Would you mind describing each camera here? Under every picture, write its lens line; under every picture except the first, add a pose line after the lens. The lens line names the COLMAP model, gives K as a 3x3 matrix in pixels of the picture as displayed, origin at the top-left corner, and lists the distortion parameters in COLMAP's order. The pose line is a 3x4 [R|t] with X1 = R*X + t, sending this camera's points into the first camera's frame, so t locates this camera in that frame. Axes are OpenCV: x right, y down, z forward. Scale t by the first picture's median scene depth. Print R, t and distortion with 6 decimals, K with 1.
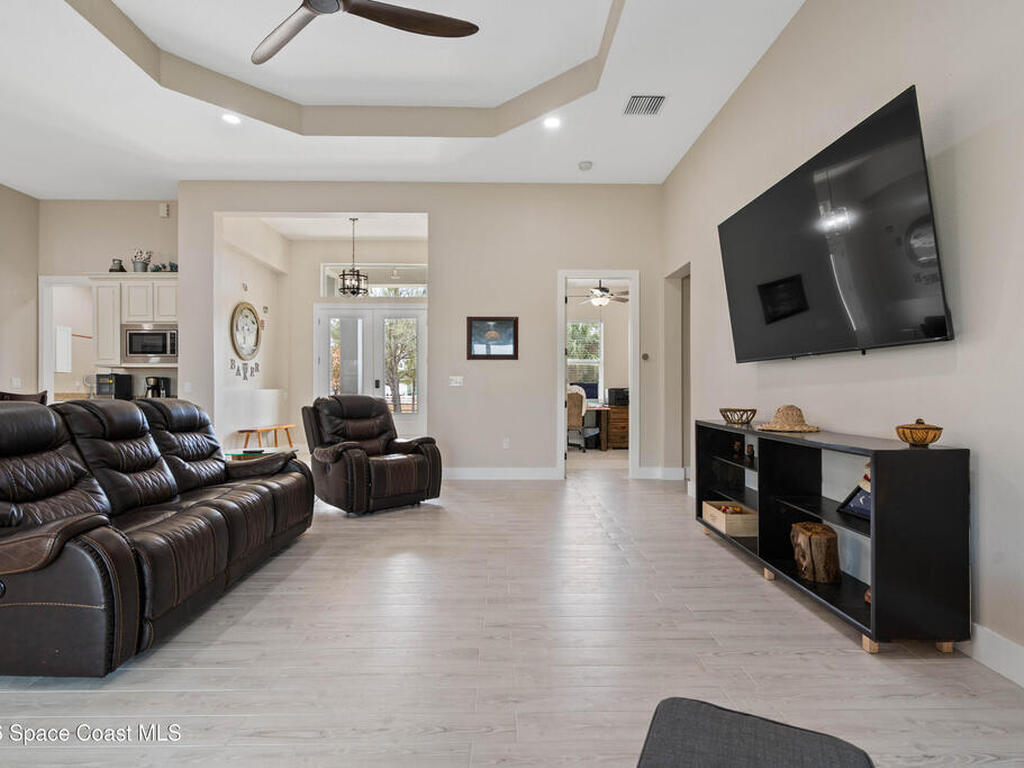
lens RADIAL K [[520.4, 0, 511.0], [0, 520.4, 390.1], [0, 0, 1]] dist [-0.001114, 0.000096]
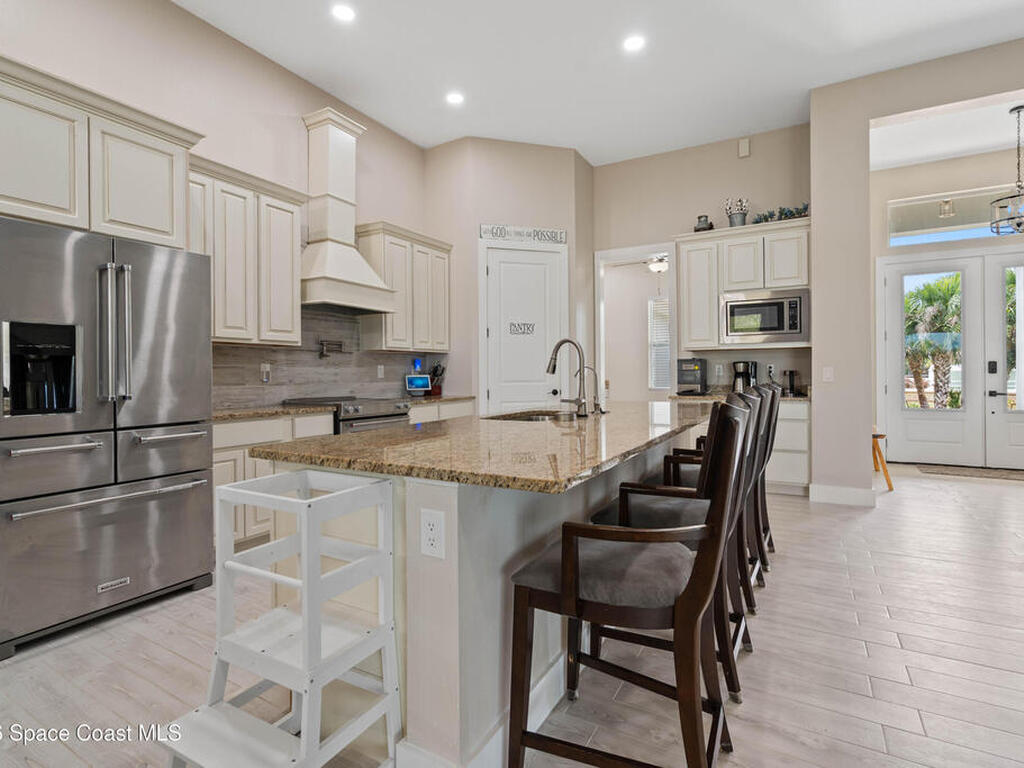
lens RADIAL K [[520.4, 0, 511.0], [0, 520.4, 375.7], [0, 0, 1]] dist [-0.001114, 0.000096]
pose [[0.878088, -0.004446, -0.478479, -0.636915], [0.004932, 0.999988, -0.000241, -0.005448], [0.478474, -0.002148, 0.878099, 0.152833]]
